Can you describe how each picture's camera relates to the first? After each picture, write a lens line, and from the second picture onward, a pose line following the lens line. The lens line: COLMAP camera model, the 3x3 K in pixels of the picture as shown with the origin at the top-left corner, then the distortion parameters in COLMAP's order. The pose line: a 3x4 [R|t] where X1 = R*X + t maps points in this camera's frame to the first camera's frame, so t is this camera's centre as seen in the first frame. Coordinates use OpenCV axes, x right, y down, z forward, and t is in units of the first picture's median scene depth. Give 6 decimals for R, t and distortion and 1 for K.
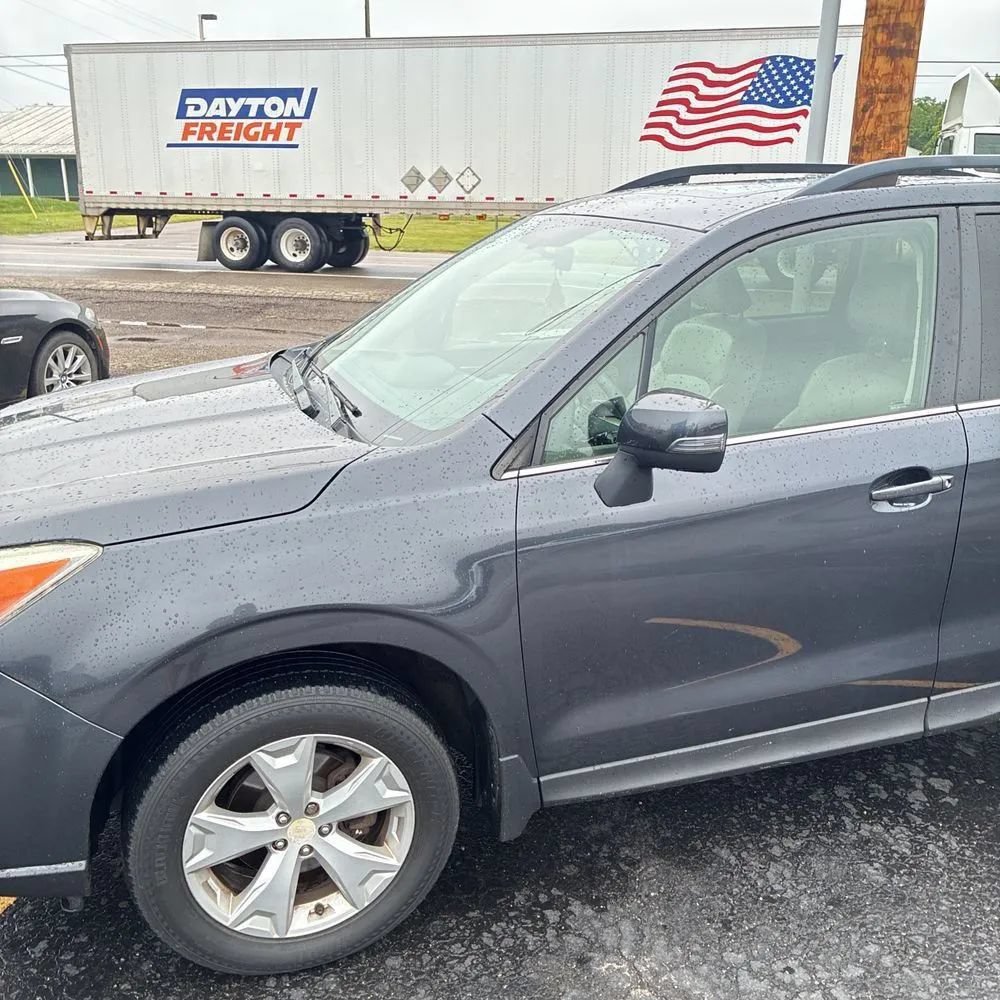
lens RADIAL K [[1006.9, 0, 515.5], [0, 1006.9, 497.4], [0, 0, 1]] dist [0.011619, 0.016879]
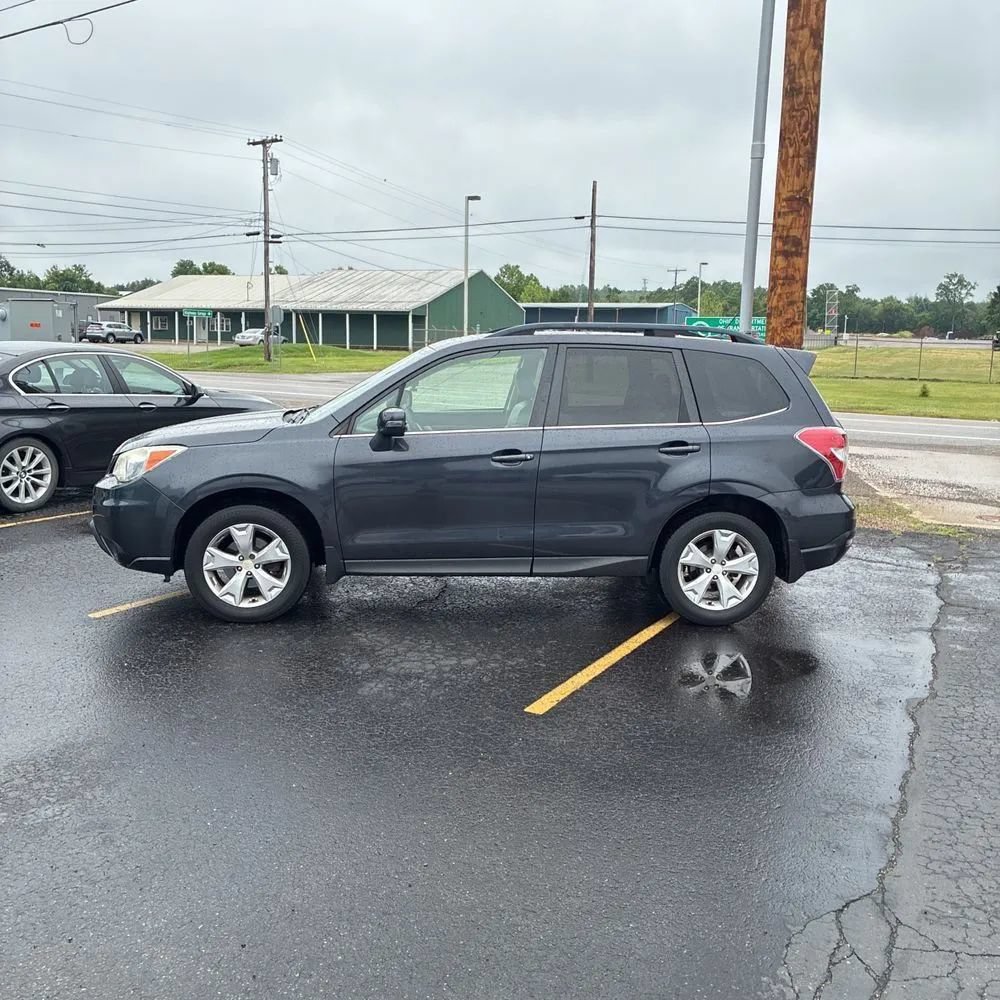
lens RADIAL K [[1000.2, 0, 500.0], [0, 1000.2, 500.0], [0, 0, 1]] dist [0.021577, 0.017101]
pose [[0.965756, 0.057655, -0.252964, 0.981744], [-0.092774, 0.987273, -0.129173, 0.399424], [0.242297, 0.148218, 0.958814, -1.257667]]
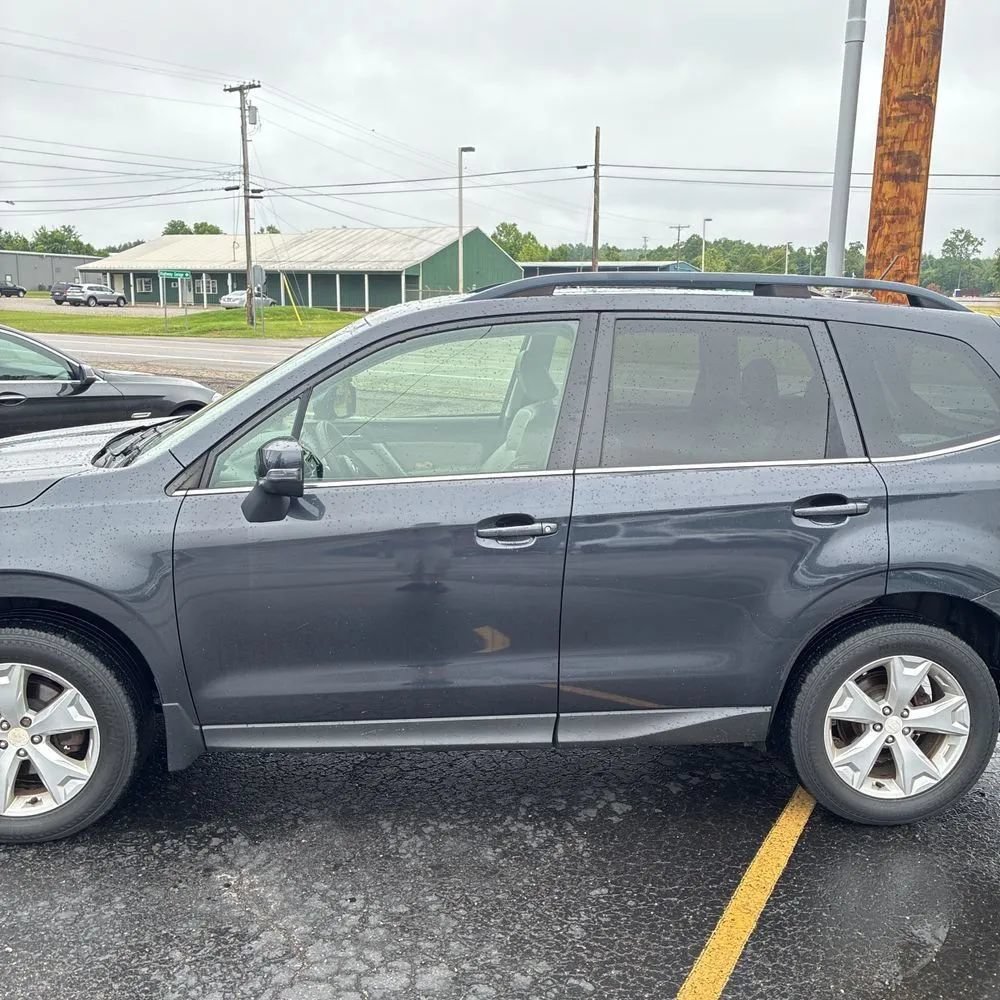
lens RADIAL K [[1005.8, 0, 505.0], [0, 1005.8, 501.5], [0, 0, 1]] dist [0.021239, 0.004819]
pose [[0.967769, 0.059600, -0.244685, 0.693448], [-0.084272, 0.992221, -0.091624, 0.070629], [0.237321, 0.109291, 0.965264, -0.209485]]
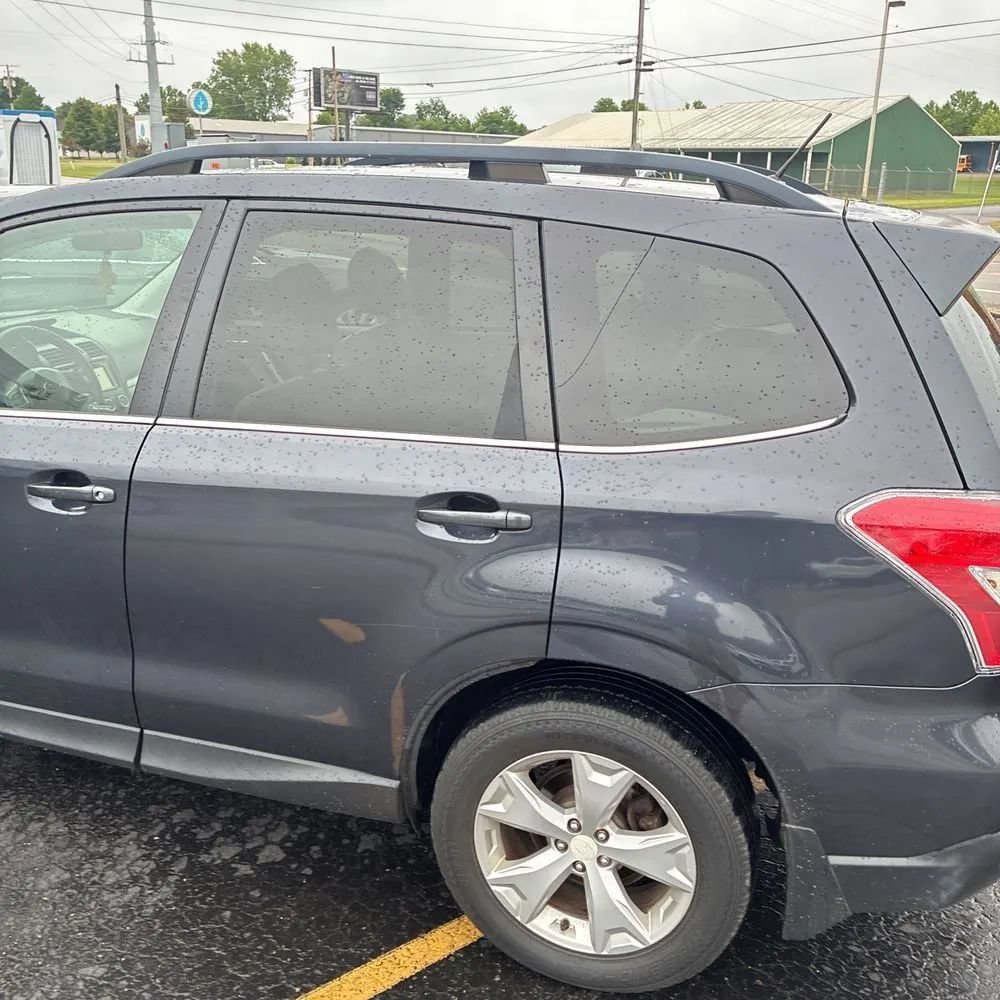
lens RADIAL K [[1000.2, 0, 500.0], [0, 1000.2, 500.0], [0, 0, 1]] dist [0.021577, 0.017101]
pose [[0.792015, 0.203596, -0.575553, 1.276044], [-0.197957, 0.977462, 0.073358, -0.152972], [0.577516, 0.055834, 0.814468, 0.470780]]
